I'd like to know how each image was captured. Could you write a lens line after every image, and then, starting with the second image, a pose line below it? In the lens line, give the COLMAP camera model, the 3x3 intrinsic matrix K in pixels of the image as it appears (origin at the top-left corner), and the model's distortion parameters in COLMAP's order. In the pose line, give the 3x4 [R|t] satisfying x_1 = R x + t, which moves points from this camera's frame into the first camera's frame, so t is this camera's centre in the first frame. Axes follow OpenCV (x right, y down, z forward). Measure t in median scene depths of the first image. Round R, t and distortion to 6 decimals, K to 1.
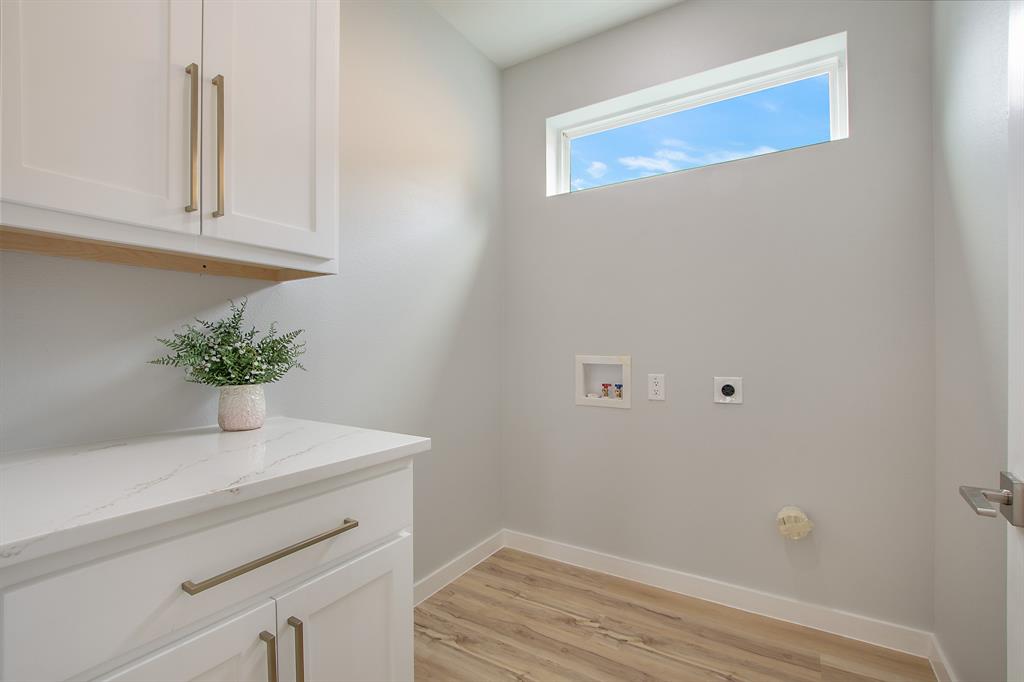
lens RADIAL K [[443.6, 0, 509.6], [0, 443.6, 347.8], [0, 0, 1]] dist [-0.036541, 0.000018]
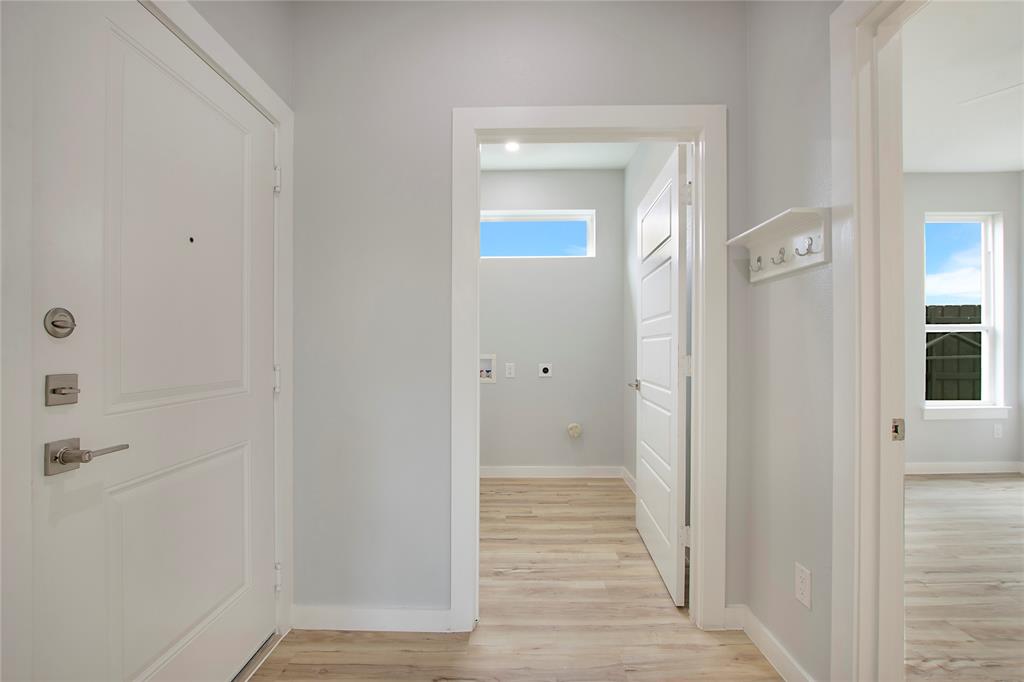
lens RADIAL K [[456.5, 0, 511.1], [0, 456.5, 350.7], [0, 0, 1]] dist [-0.036435, 0.007803]
pose [[0.856475, -0.007917, 0.516127, -0.753045], [0.002438, 0.999933, 0.011292, -0.020110], [-0.516182, -0.008413, 0.856437, -0.751026]]
